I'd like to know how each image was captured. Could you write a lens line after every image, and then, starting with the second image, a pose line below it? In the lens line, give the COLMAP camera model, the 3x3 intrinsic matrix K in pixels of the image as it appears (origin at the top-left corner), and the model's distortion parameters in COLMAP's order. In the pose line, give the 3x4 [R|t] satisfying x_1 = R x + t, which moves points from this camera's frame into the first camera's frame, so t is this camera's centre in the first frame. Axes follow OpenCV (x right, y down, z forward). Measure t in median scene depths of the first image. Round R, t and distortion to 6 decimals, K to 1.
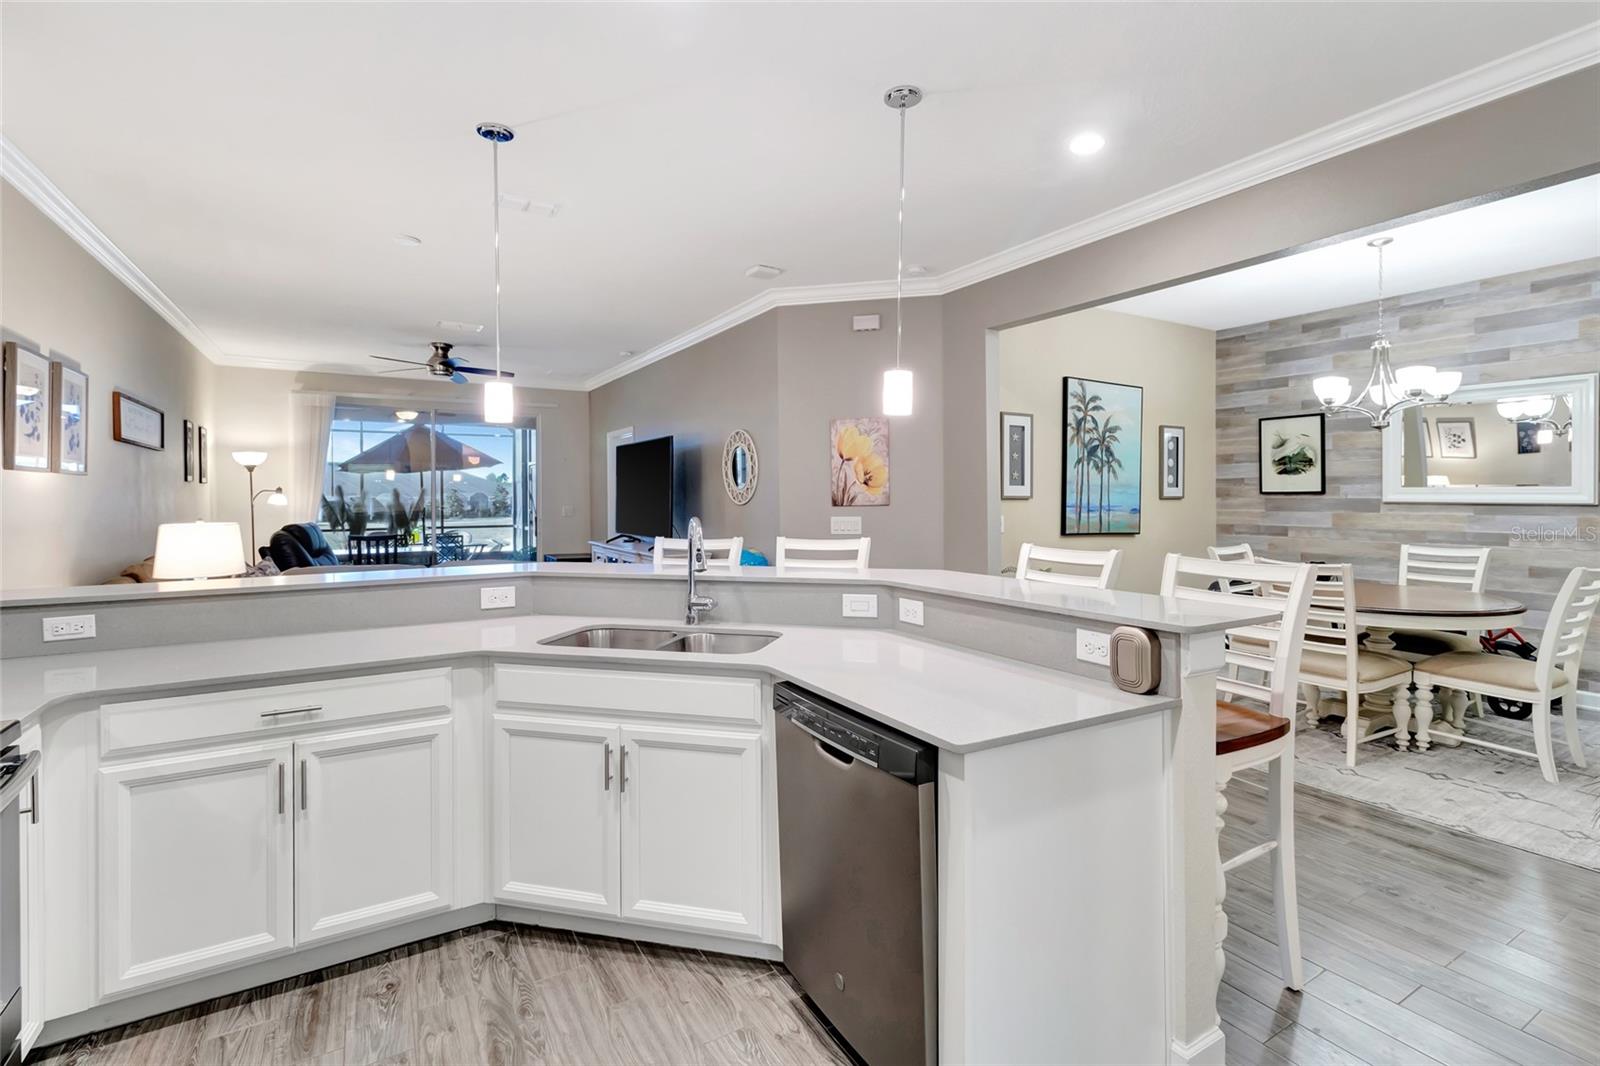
lens RADIAL K [[740.2, 0, 796.4], [0, 740.2, 491.0], [0, 0, 1]] dist [0.003648, 0.000739]
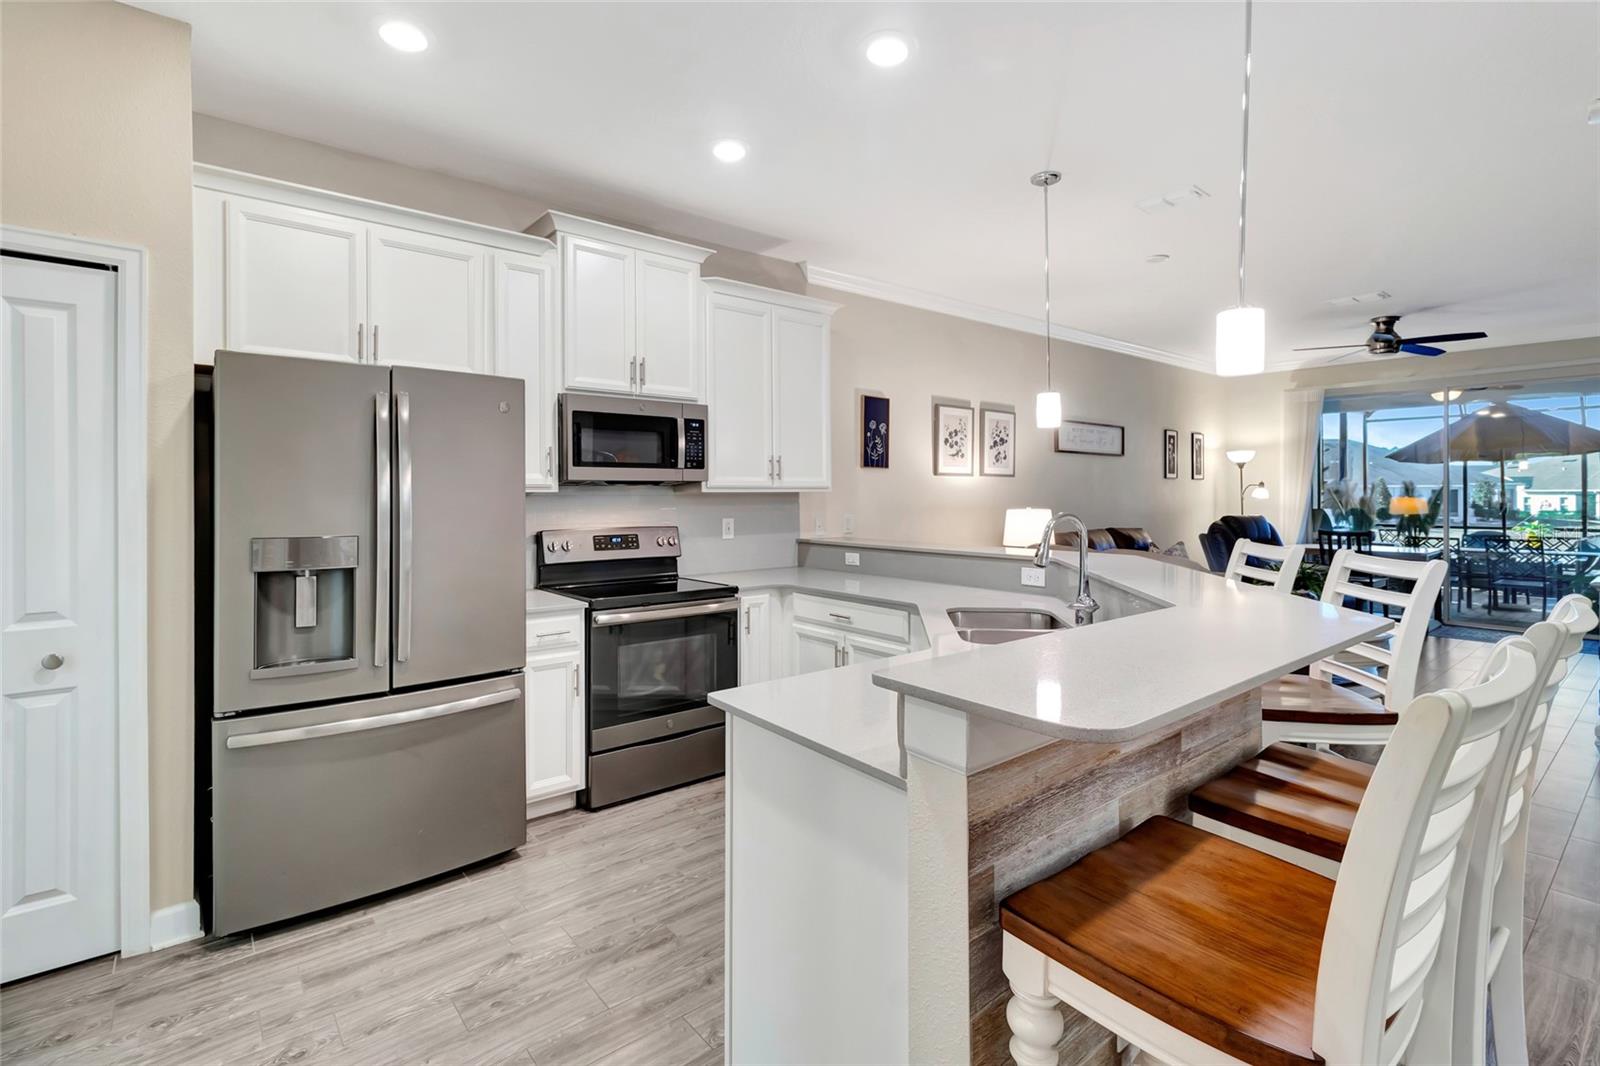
lens RADIAL K [[740.2, 0, 819.7], [0, 740.2, 493.0], [0, 0, 1]] dist [0.003648, 0.000739]
pose [[0.166281, 0.004697, -0.986067, 0.337478], [0.007802, 0.999951, 0.006079, -0.000088], [0.986048, -0.008704, 0.166236, 0.224352]]
